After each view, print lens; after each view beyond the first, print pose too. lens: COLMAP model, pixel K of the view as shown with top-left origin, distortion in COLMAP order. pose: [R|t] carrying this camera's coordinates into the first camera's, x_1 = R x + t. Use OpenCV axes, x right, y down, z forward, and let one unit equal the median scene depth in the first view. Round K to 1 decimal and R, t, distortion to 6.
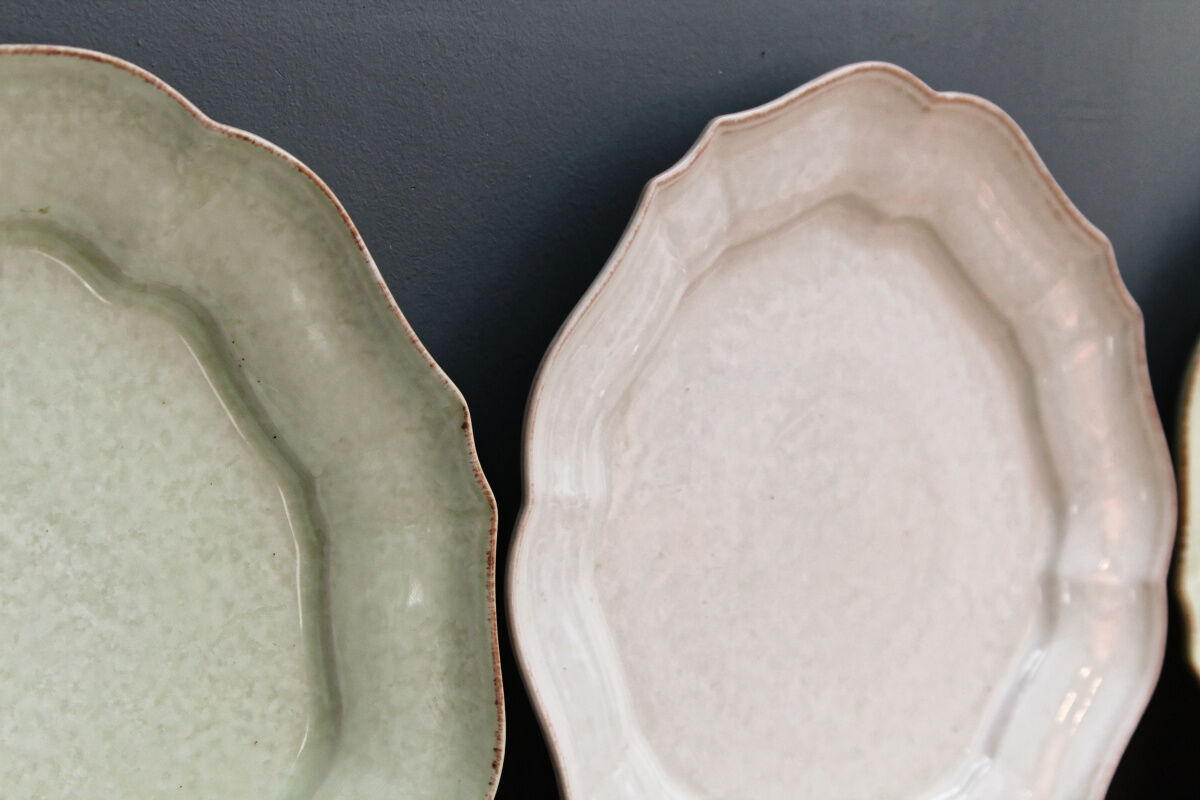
lens RADIAL K [[2030.7, 0, 600.0], [0, 2030.7, 400.0], [0, 0, 1]] dist [0.013728, -0.067725]
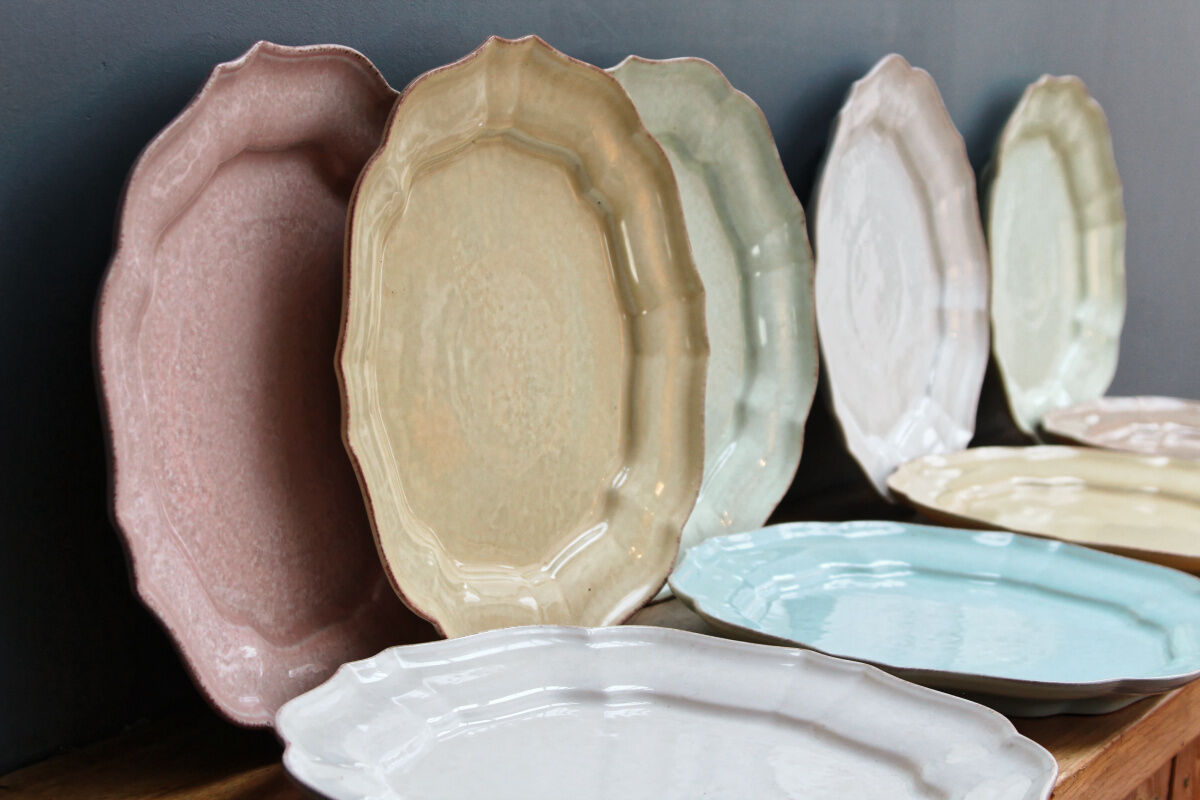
lens RADIAL K [[2030.7, 0, 600.0], [0, 2030.7, 400.0], [0, 0, 1]] dist [0.013728, -0.067725]
pose [[0.937737, -0.061285, 0.341896, -1.089664], [0.051318, 0.997954, 0.038131, 0.114947], [-0.343533, -0.018211, 0.938964, -1.072025]]
